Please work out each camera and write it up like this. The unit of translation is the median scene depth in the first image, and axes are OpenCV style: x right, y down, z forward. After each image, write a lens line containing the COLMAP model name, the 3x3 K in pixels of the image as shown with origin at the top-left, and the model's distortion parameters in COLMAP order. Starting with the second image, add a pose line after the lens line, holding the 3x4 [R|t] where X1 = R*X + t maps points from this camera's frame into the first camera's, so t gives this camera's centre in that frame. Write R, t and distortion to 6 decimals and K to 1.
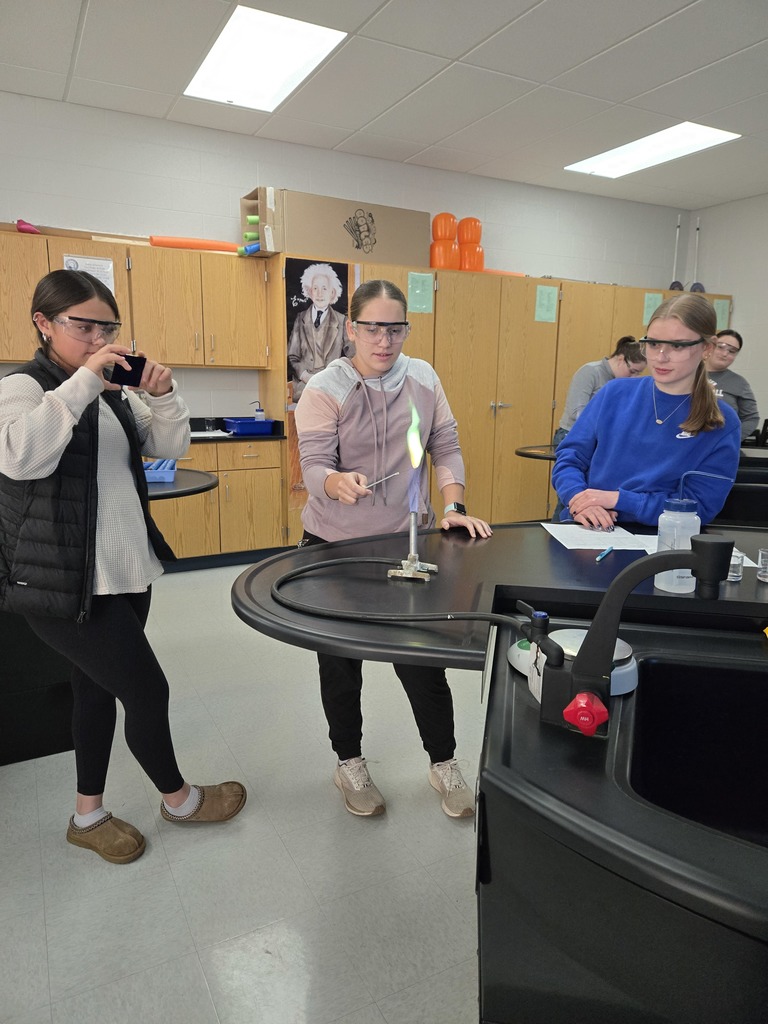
lens RADIAL K [[691.1, 0, 382.6], [0, 691.1, 508.3], [0, 0, 1]] dist [0.040819, -0.013099]
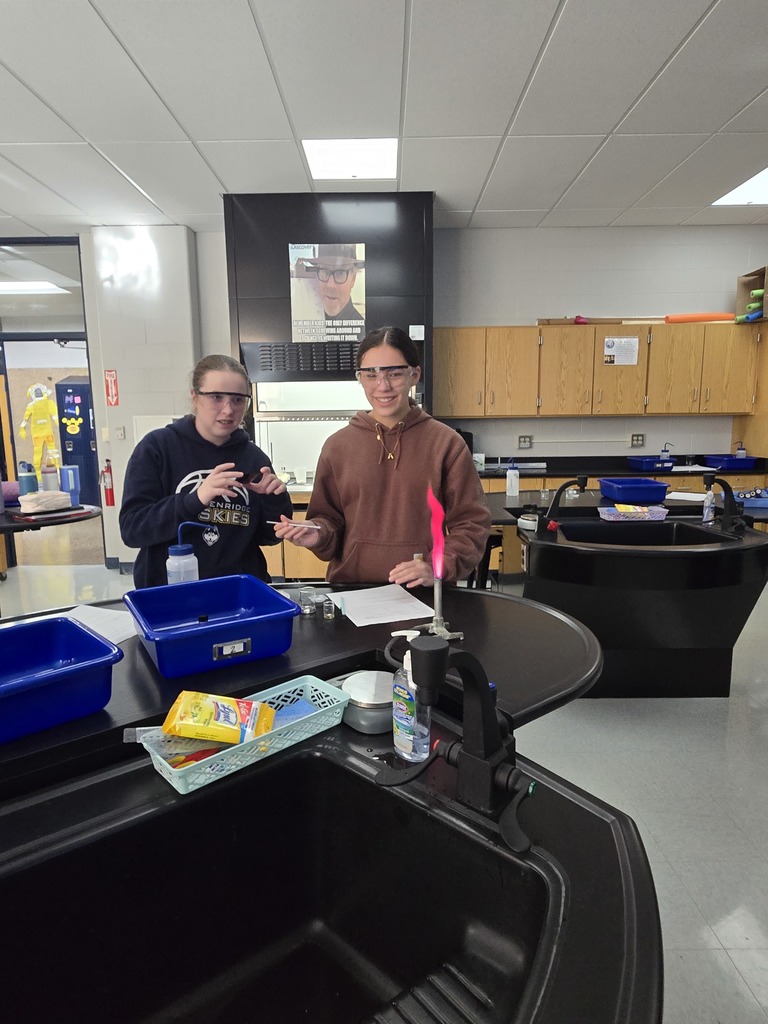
lens RADIAL K [[584.9, 0, 389.0], [0, 584.9, 508.9], [0, 0, 1]] dist [0.003305, -0.000379]
pose [[0.887161, 0.047683, -0.458991, -0.527427], [-0.061851, 0.997959, -0.015874, 0.032351], [0.457297, 0.042472, 0.888299, -0.359681]]
